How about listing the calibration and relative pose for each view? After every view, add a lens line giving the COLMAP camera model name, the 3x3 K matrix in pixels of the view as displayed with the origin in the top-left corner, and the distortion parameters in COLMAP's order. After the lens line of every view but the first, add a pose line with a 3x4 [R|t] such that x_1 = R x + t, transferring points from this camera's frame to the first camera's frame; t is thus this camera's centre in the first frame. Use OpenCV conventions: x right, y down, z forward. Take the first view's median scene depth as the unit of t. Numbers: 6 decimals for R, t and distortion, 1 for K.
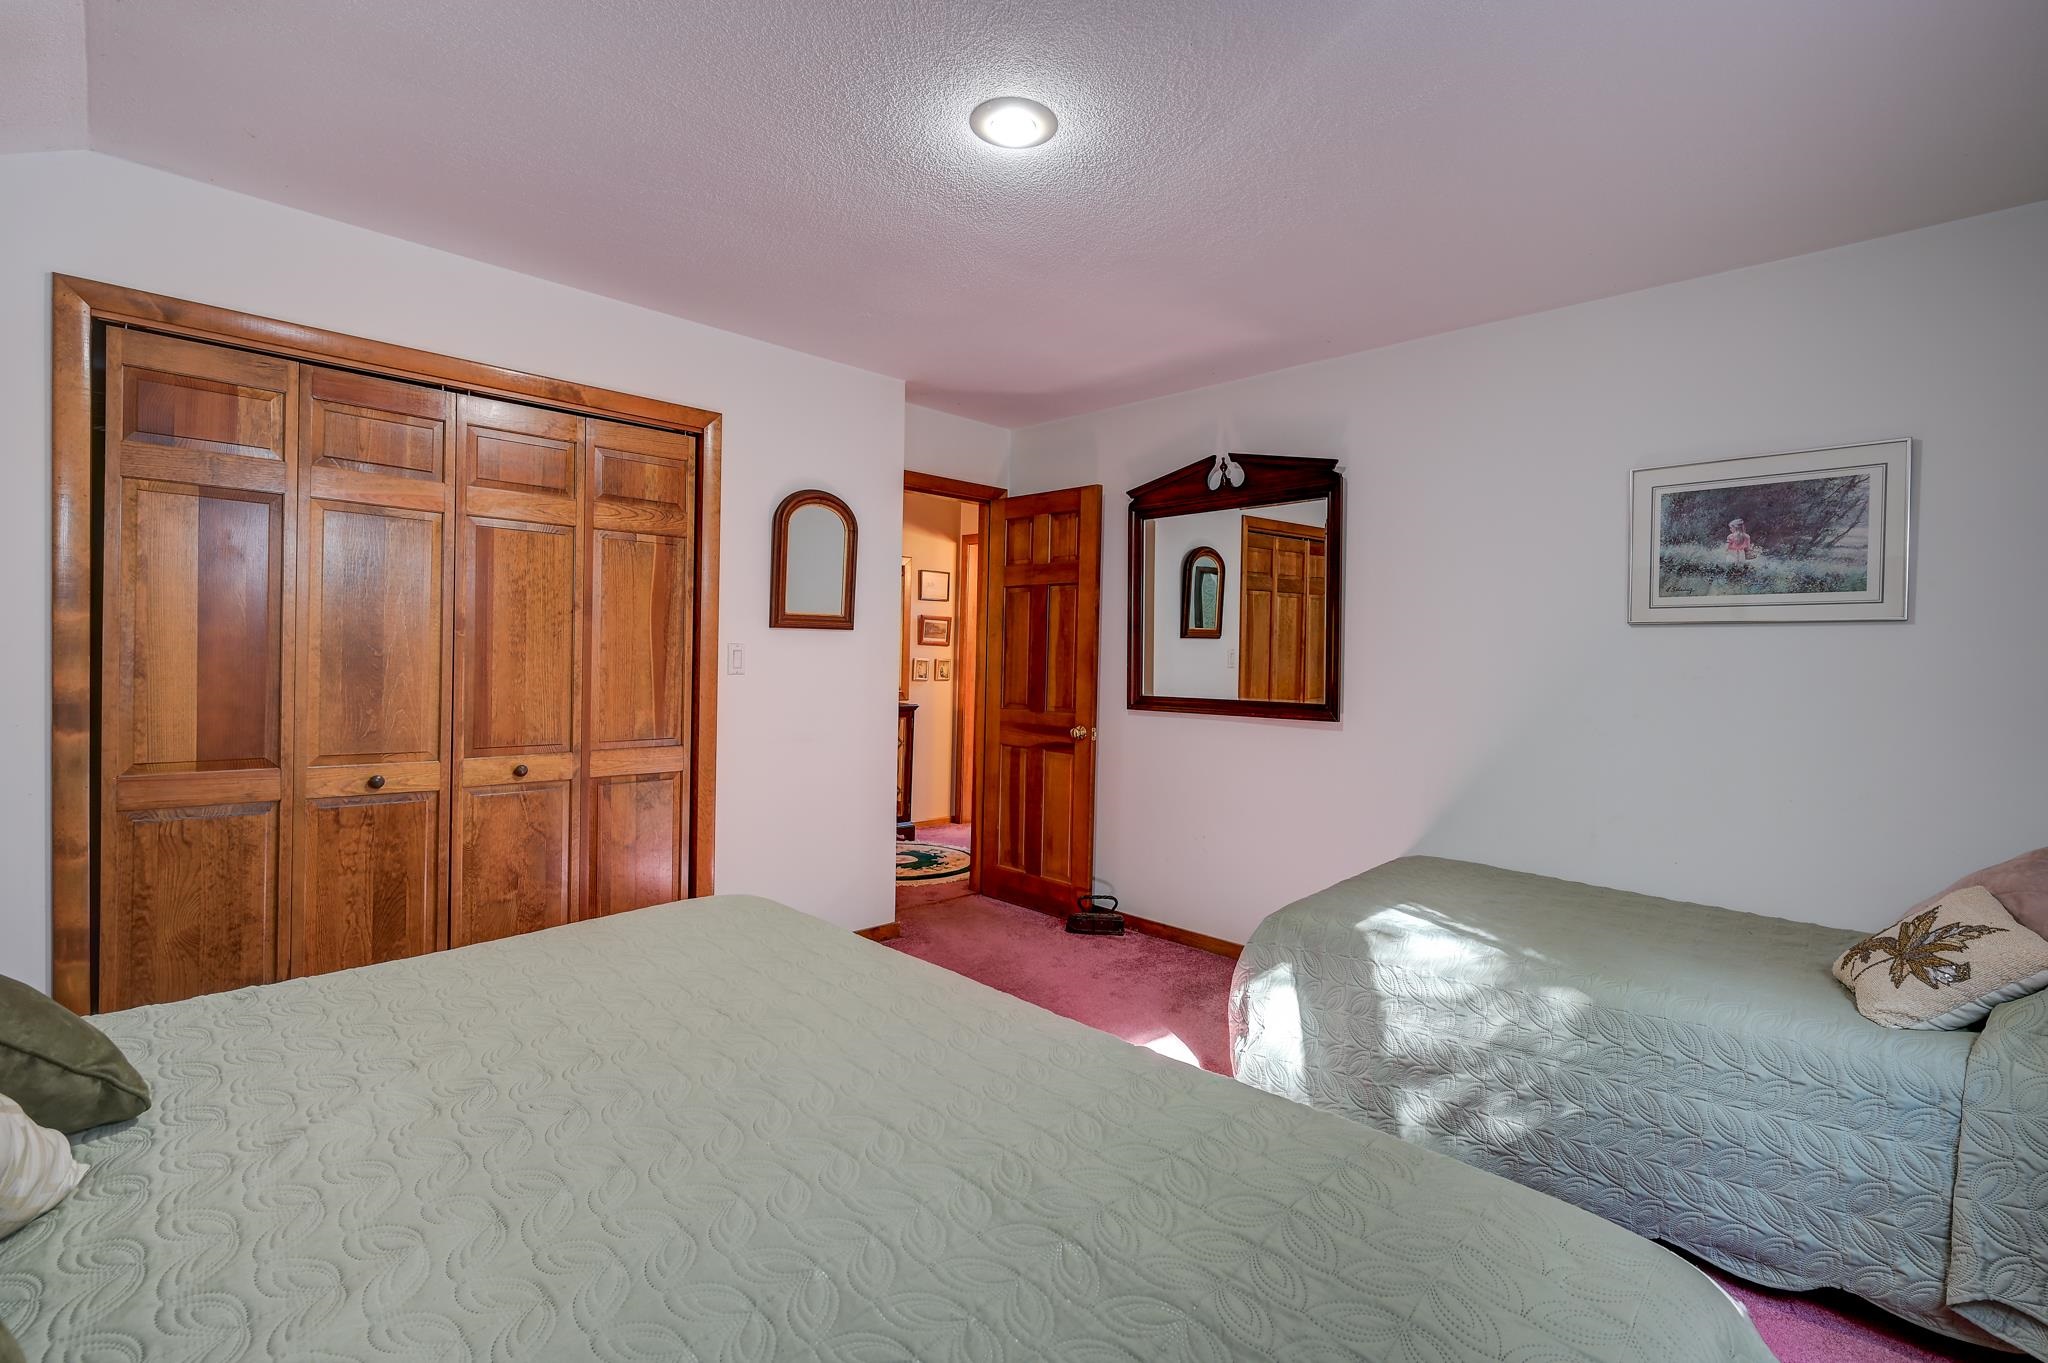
lens RADIAL K [[903.4, 0, 1016.1], [0, 903.4, 668.1], [0, 0, 1]] dist [-0.003698, 0.001279]
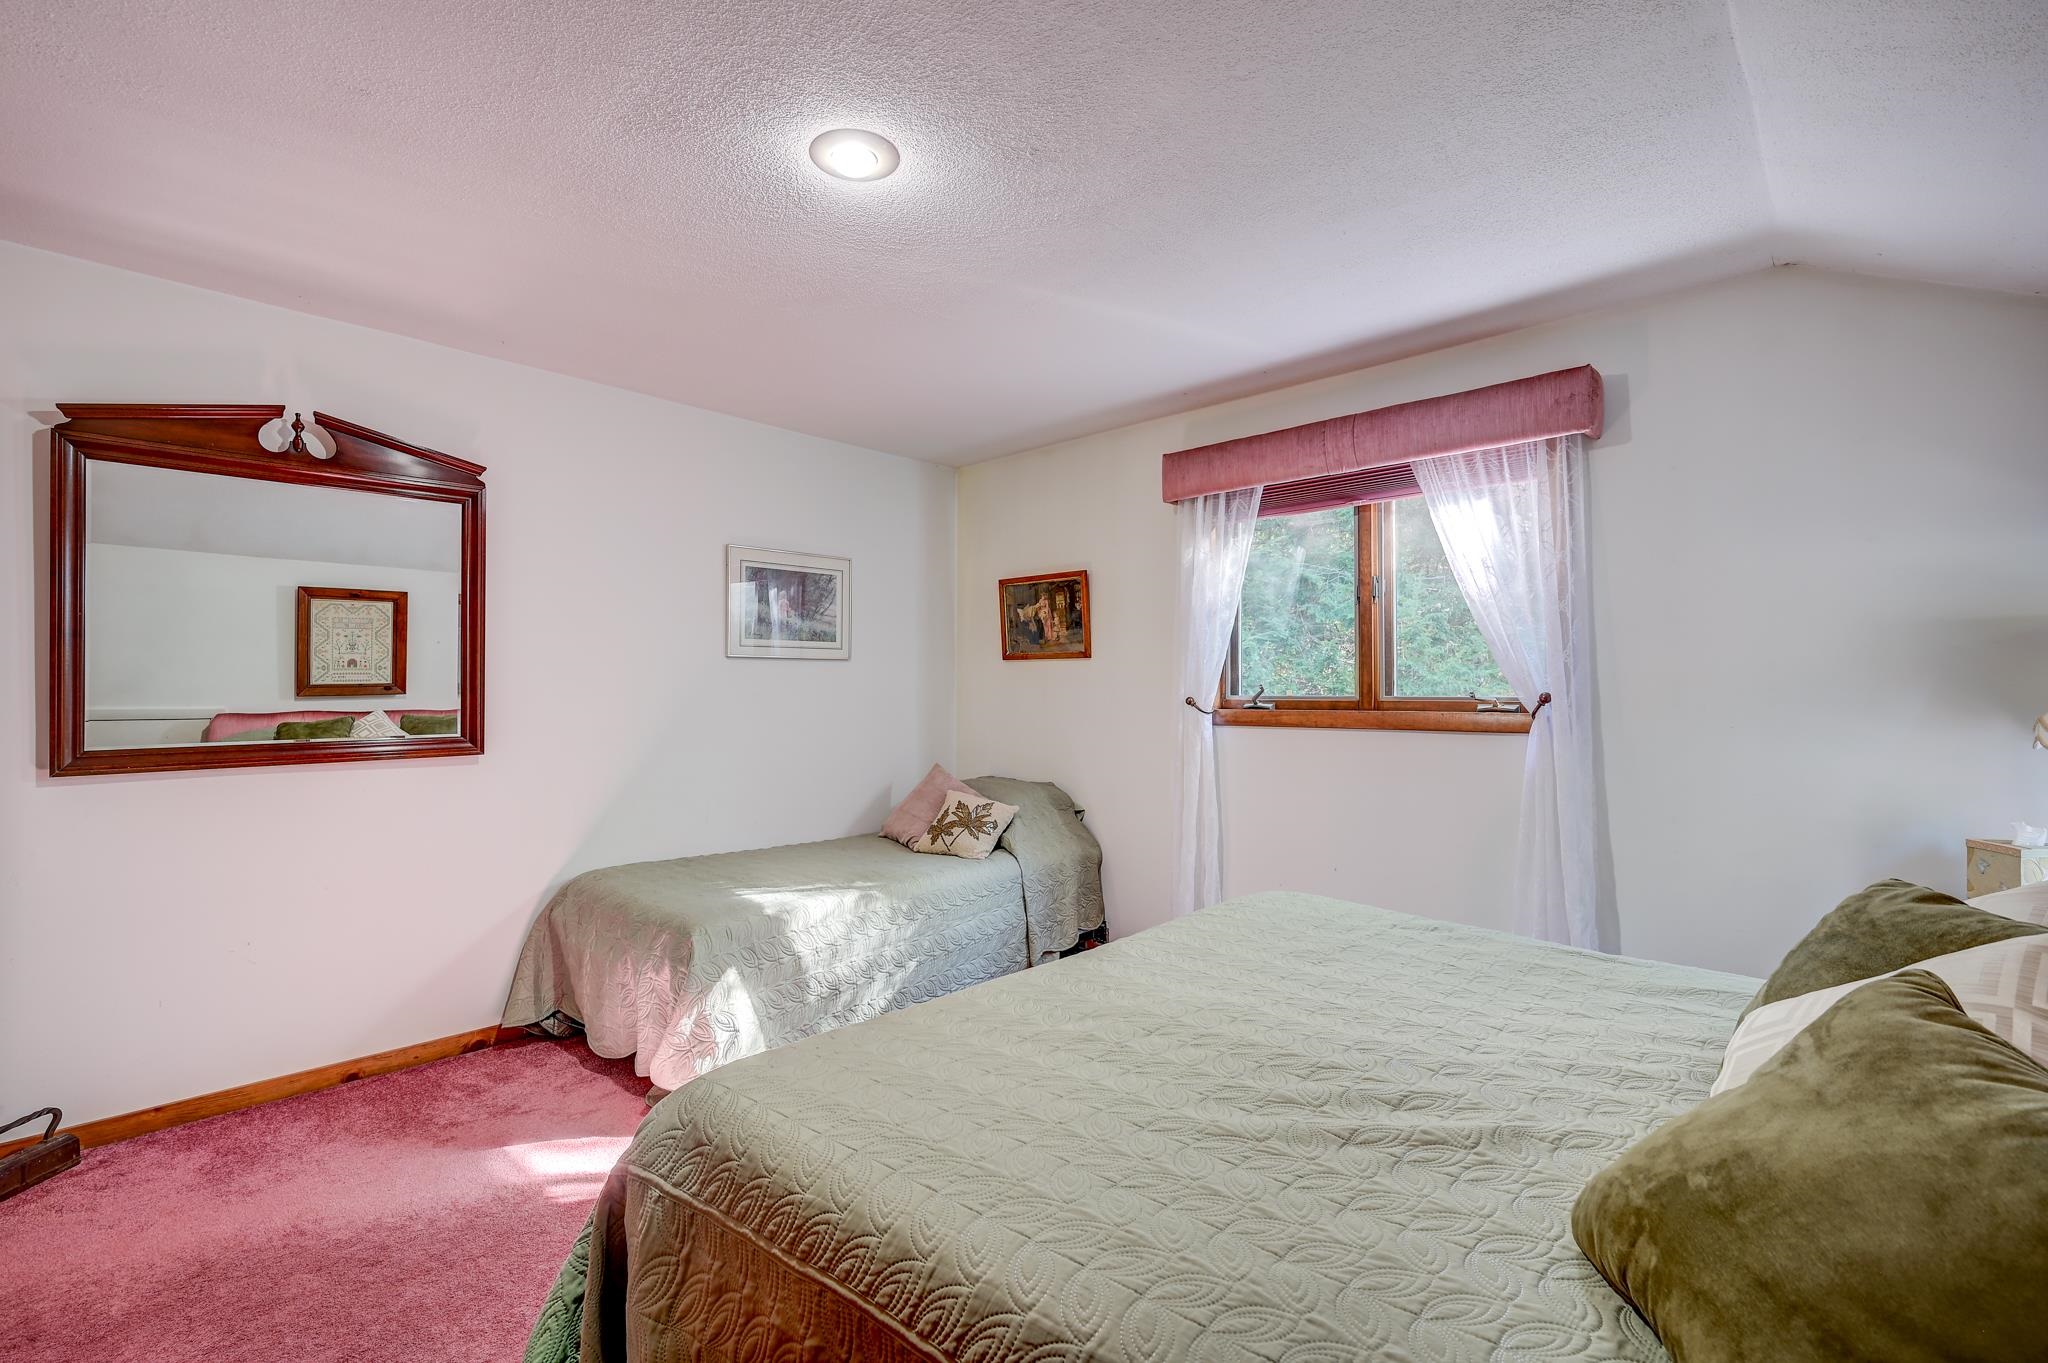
lens RADIAL K [[903.4, 0, 1012.3], [0, 903.4, 668.4], [0, 0, 1]] dist [-0.003698, 0.001279]
pose [[-0.014066, 0.002778, 0.999897, -0.742336], [0.012103, 0.999923, -0.002607, -0.024049], [-0.999828, 0.012065, -0.014099, 0.629330]]
